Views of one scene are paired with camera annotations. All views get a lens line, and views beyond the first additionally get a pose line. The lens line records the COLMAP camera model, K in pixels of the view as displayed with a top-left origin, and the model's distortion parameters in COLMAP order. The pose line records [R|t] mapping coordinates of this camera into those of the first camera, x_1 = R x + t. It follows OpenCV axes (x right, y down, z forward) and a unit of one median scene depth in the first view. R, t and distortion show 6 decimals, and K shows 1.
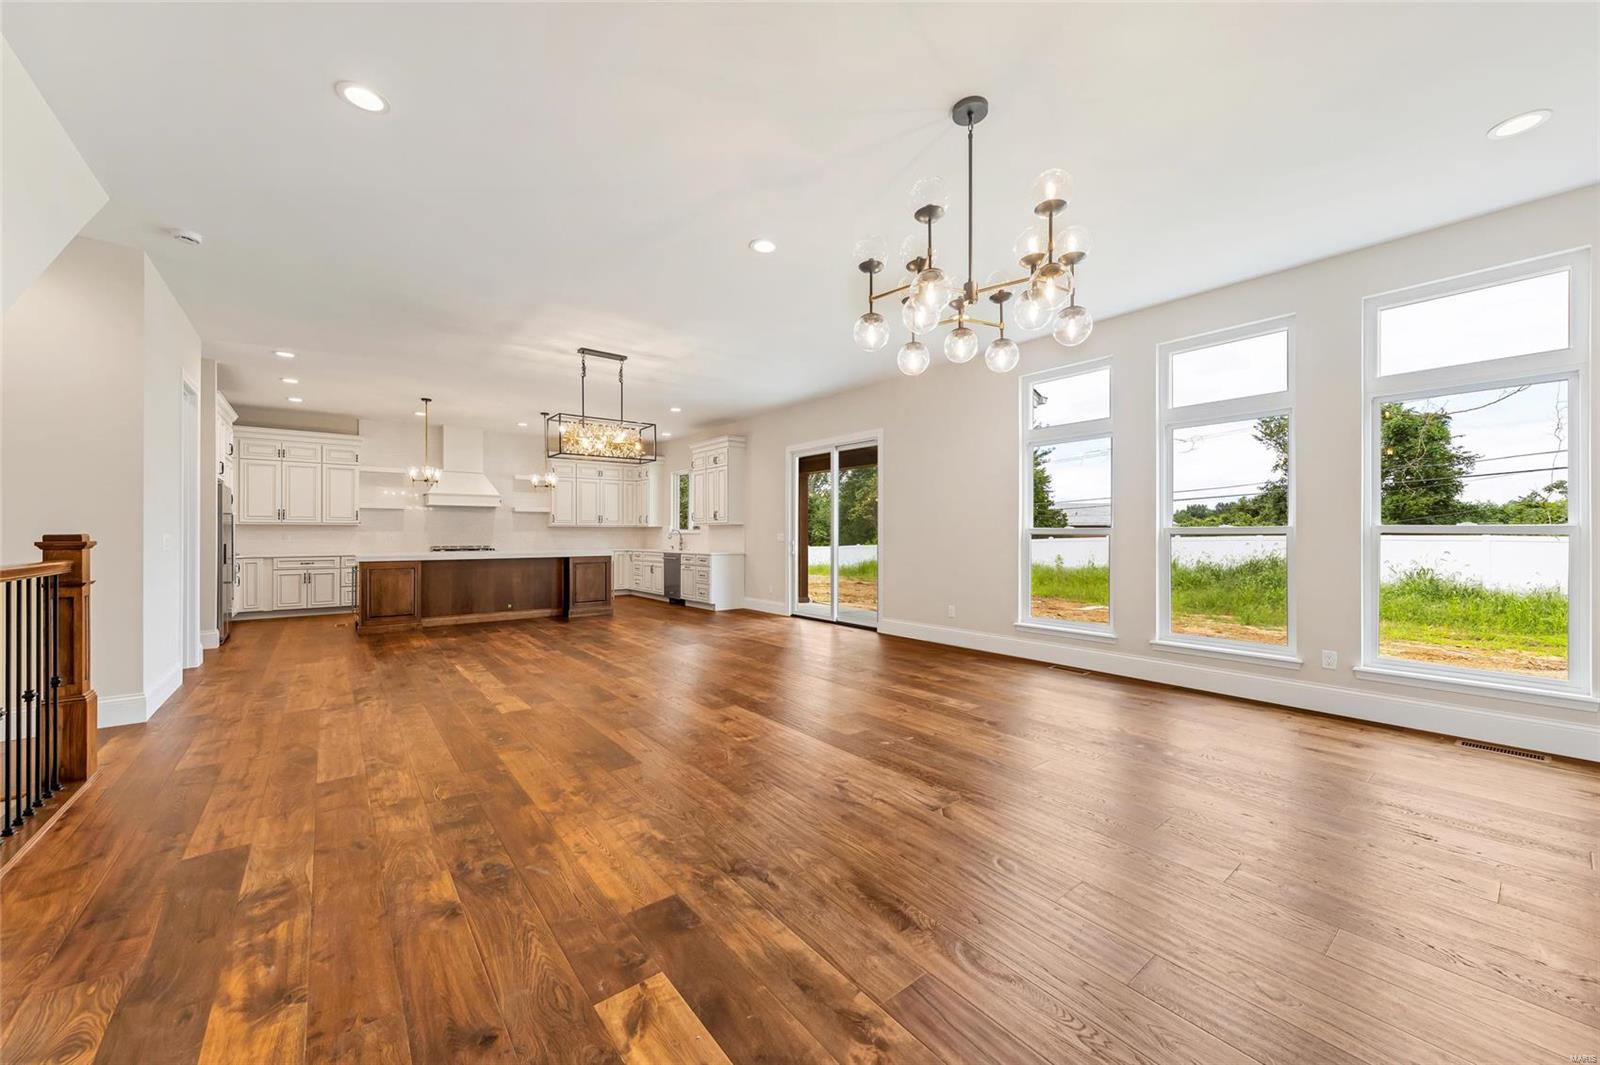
lens RADIAL K [[584.6, 0, 803.1], [0, 584.6, 531.0], [0, 0, 1]] dist [-0.002680, 0.000394]
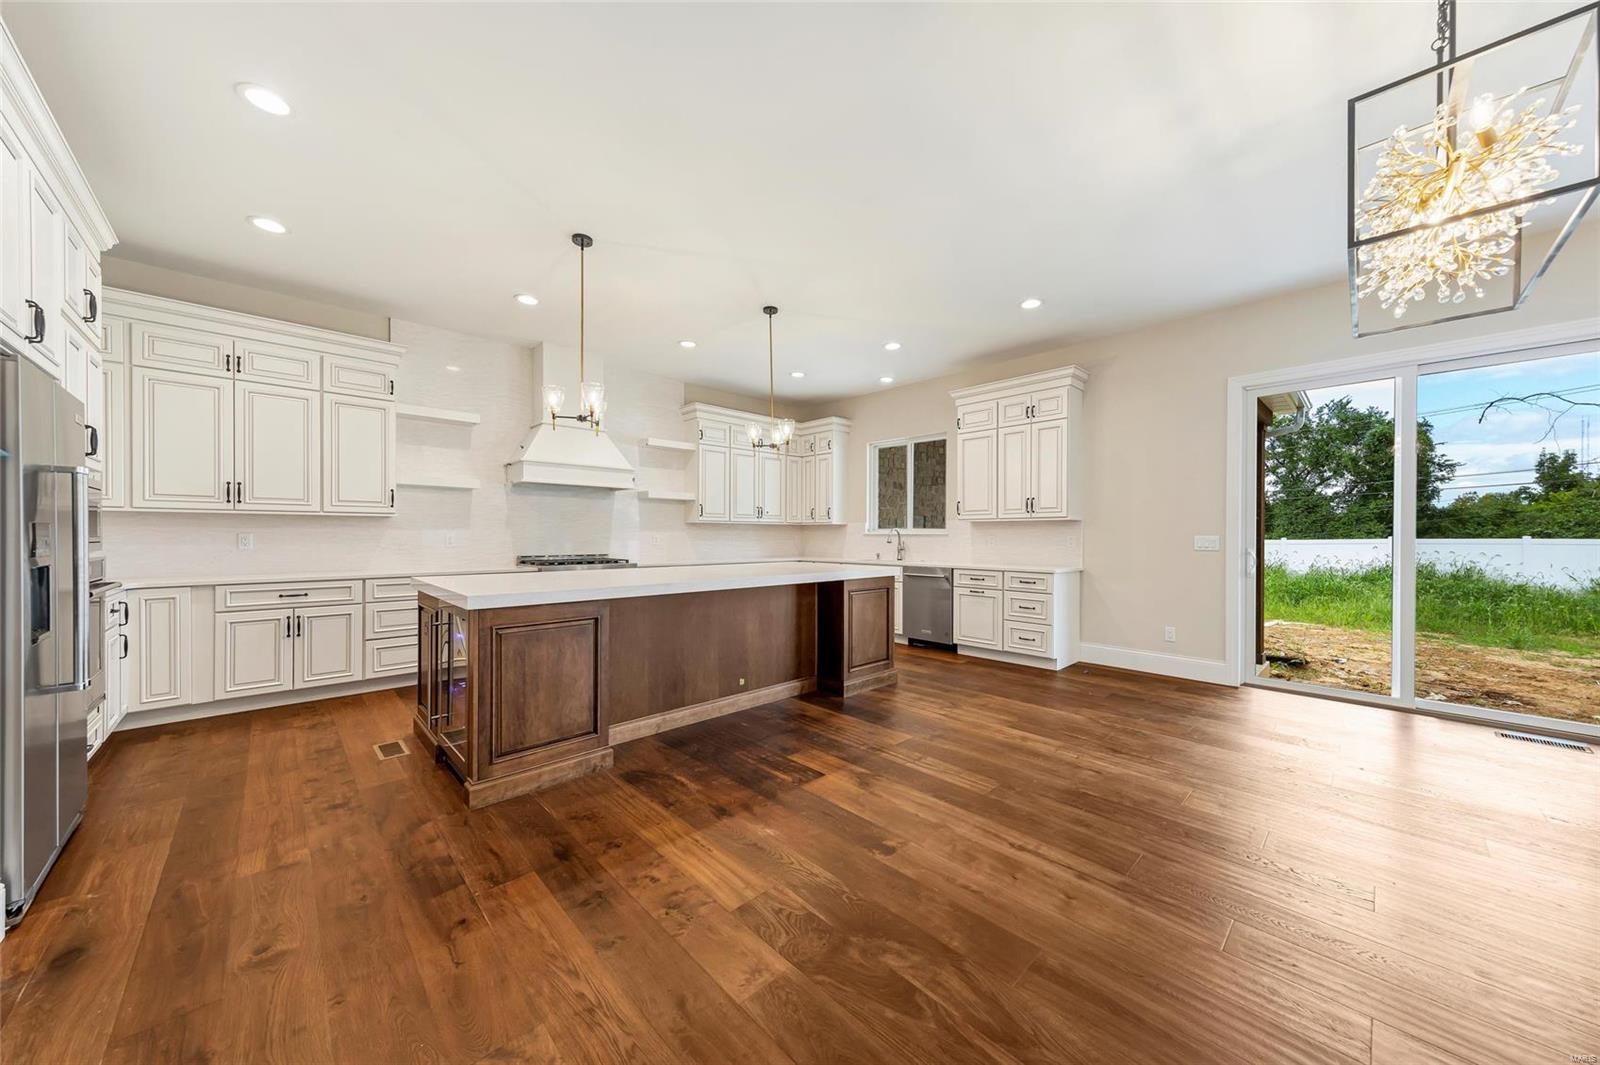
lens RADIAL K [[549.3, 0, 810.6], [0, 549.3, 537.2], [0, 0, 1]] dist [0.002762, 0.000015]
pose [[0.996198, 0.002991, 0.087068, -0.428271], [-0.003793, 0.999952, 0.009049, 0.001992], [-0.087037, -0.009345, 0.996161, 0.471499]]
